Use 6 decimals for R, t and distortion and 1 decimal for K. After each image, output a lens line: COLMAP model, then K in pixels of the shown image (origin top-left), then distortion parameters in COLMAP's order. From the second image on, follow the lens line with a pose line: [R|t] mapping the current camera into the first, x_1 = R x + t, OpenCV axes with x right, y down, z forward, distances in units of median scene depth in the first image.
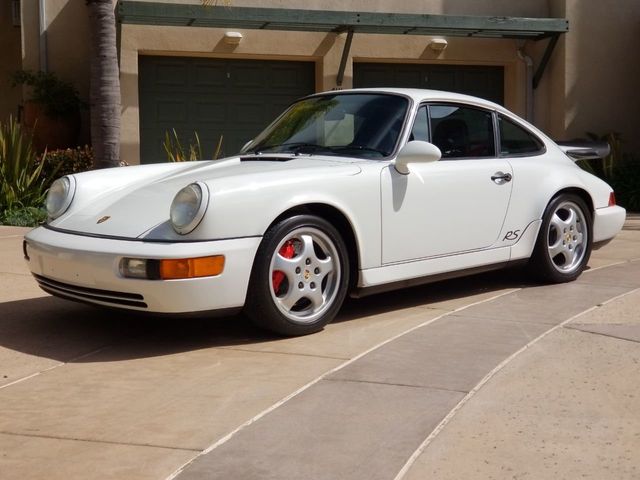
lens RADIAL K [[960.2, 0, 318.0], [0, 960.2, 233.3], [0, 0, 1]] dist [0.094501, 0.000000]
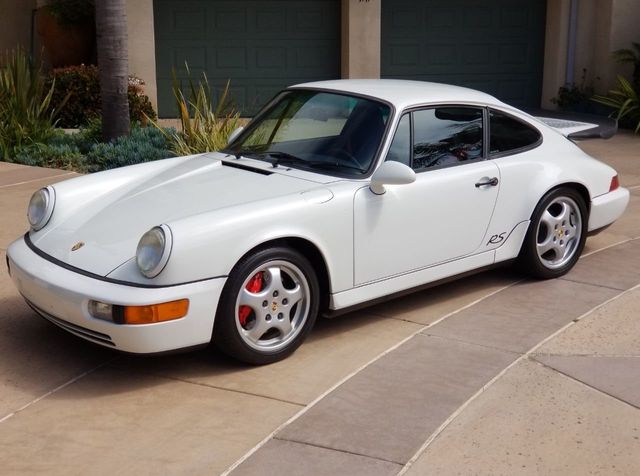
lens RADIAL K [[995.7, 0, 308.8], [0, 995.7, 273.1], [0, 0, 1]] dist [0.113303, 0.000000]
pose [[0.998060, 0.016456, -0.060040, 0.082752], [-0.005212, 0.983132, 0.182825, -0.174724], [0.062036, -0.182157, 0.981311, -0.028534]]
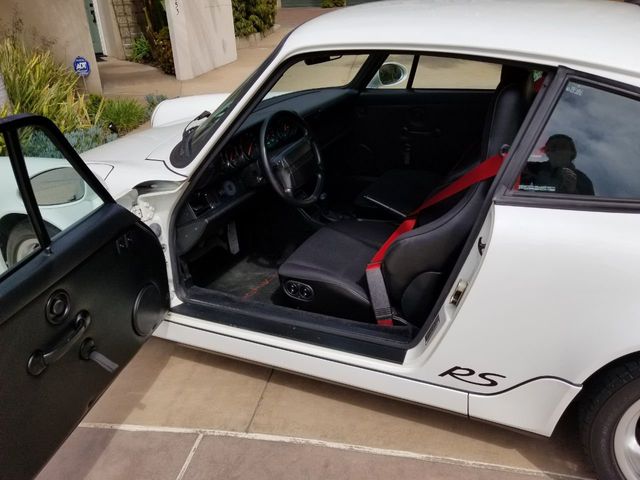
lens RADIAL K [[504.7, 0, 328.9], [0, 504.7, 234.7], [0, 0, 1]] dist [0.048236, -0.068333]
pose [[0.363307, 0.390038, -0.846096, 0.405978], [-0.015902, 0.910614, 0.412952, -0.176203], [0.931534, -0.136573, 0.337035, 1.016138]]
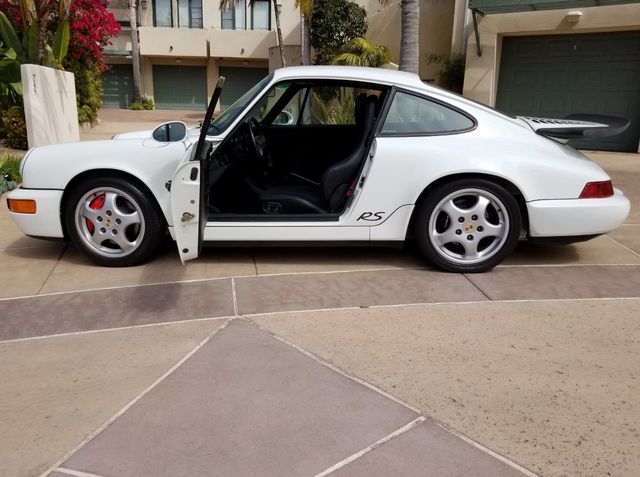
lens RADIAL K [[504.7, 0, 310.3], [0, 504.7, 262.2], [0, 0, 1]] dist [0.048236, -0.068333]
pose [[0.662037, 0.235280, -0.711583, 0.638636], [-0.069585, 0.964642, 0.254212, -0.095187], [0.746234, -0.118783, 0.655001, 0.700684]]
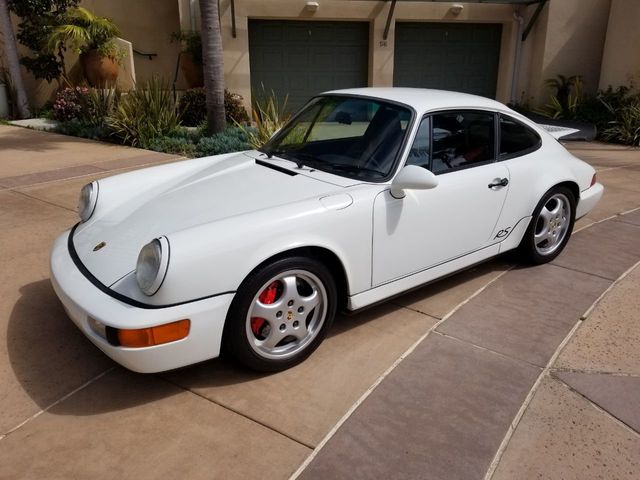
lens RADIAL K [[504.7, 0, 317.1], [0, 504.7, 233.6], [0, 0, 1]] dist [0.048236, -0.068333]
pose [[0.991704, 0.044087, -0.120746, 0.072179], [-0.013090, 0.969098, 0.246330, -0.159358], [0.127875, -0.242705, 0.961635, 0.489007]]
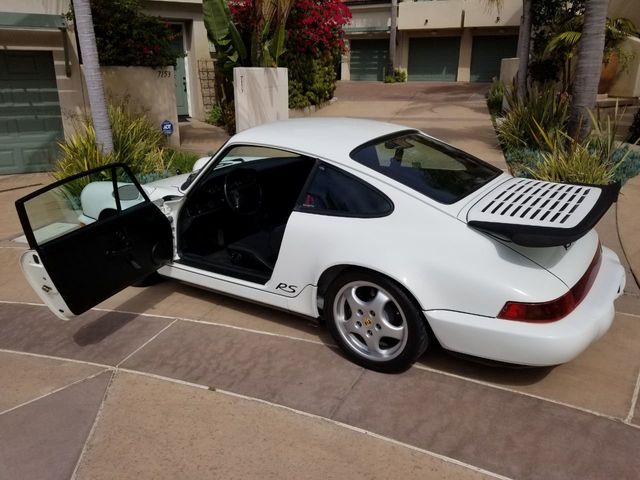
lens RADIAL K [[504.7, 0, 323.0], [0, 504.7, 229.1], [0, 0, 1]] dist [0.048236, -0.068333]
pose [[0.203543, 0.306843, -0.929741, 0.787252], [-0.054315, 0.951696, 0.302199, -0.250979], [0.977558, -0.011012, 0.210377, 1.083437]]
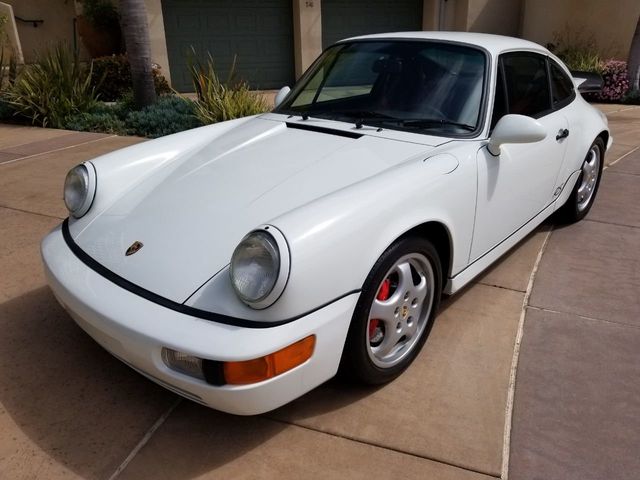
lens RADIAL K [[504.7, 0, 321.6], [0, 504.7, 237.8], [0, 0, 1]] dist [0.048236, -0.068333]
pose [[0.995573, -0.045792, 0.082082, -0.104522], [0.019141, 0.953769, 0.299931, -0.133019], [-0.092022, -0.297033, 0.950423, 0.590583]]
